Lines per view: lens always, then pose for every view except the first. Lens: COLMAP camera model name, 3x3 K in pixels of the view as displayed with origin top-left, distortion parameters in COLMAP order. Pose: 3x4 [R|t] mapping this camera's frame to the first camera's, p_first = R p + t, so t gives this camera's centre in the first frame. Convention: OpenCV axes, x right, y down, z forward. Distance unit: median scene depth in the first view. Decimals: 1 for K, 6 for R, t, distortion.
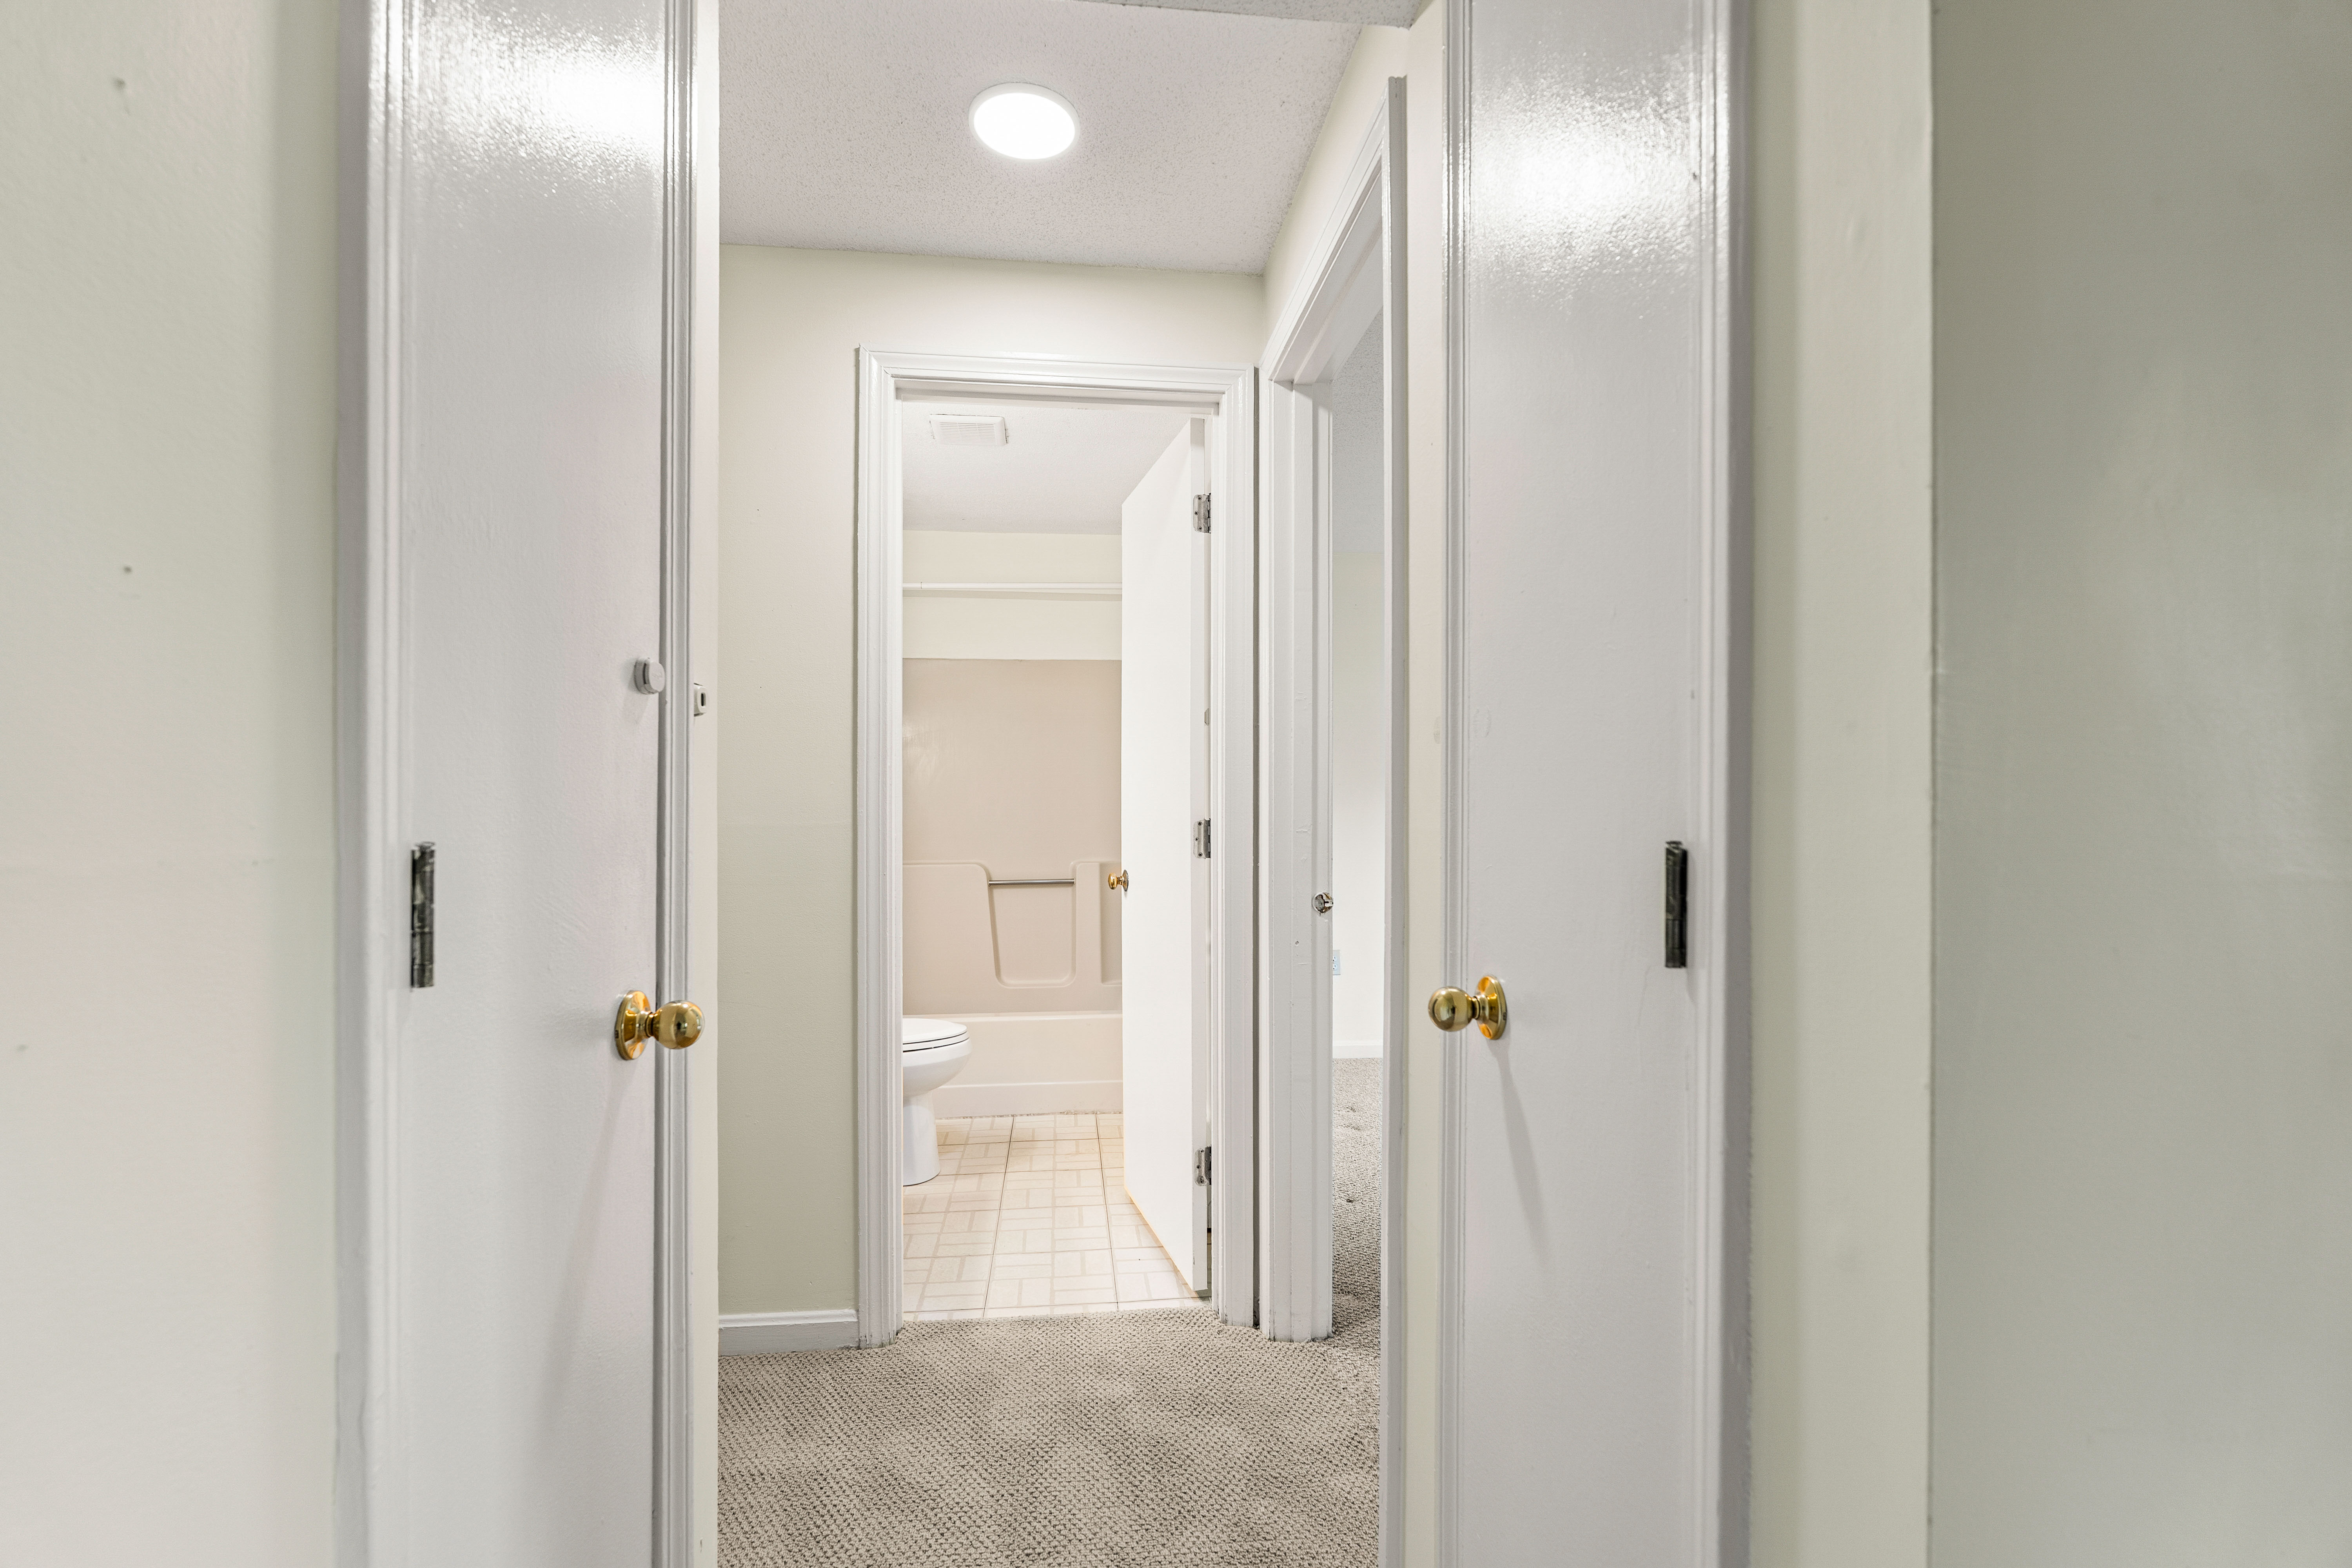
lens RADIAL K [[1049.0, 0, 1181.9], [0, 1049.0, 784.4], [0, 0, 1]] dist [-0.009940, -0.000183]
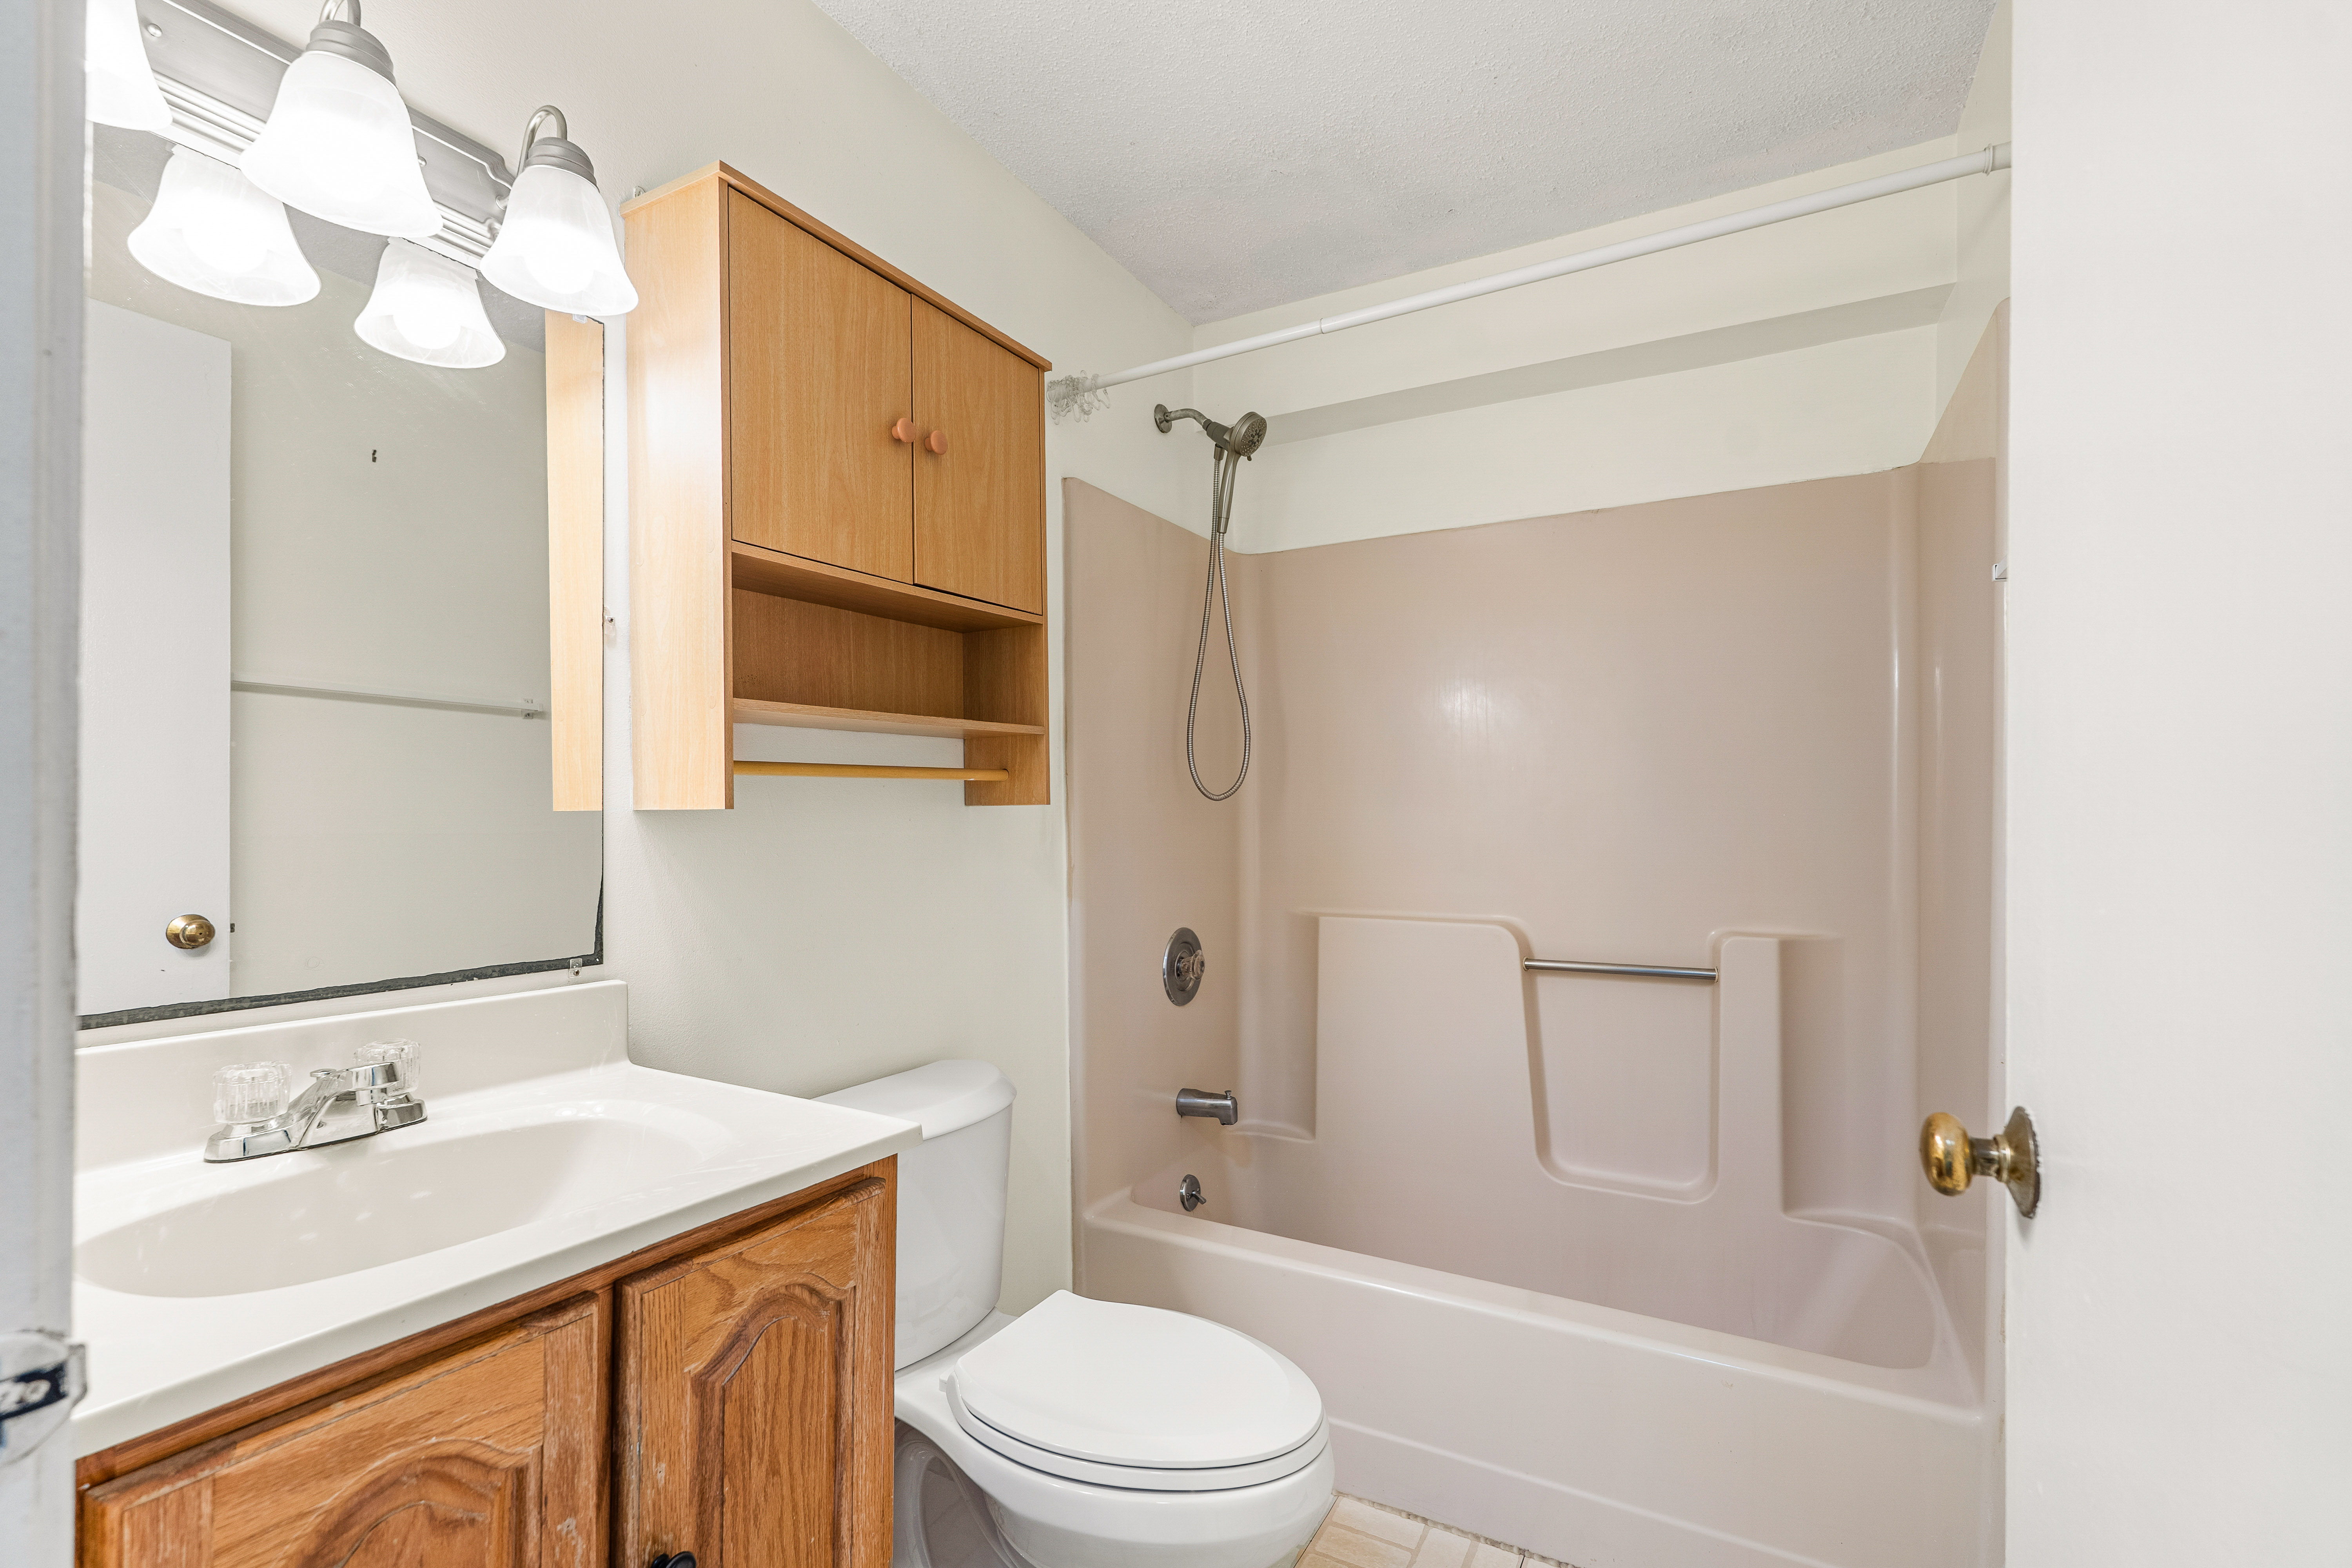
lens RADIAL K [[1048.4, 0, 1175.2], [0, 1048.4, 804.6], [0, 0, 1]] dist [-0.000034, 0.000092]
pose [[0.842105, -0.000895, -0.539312, -0.114677], [0.003209, 0.999989, 0.003353, 0.031332], [0.539303, -0.004554, 0.842099, 1.039235]]
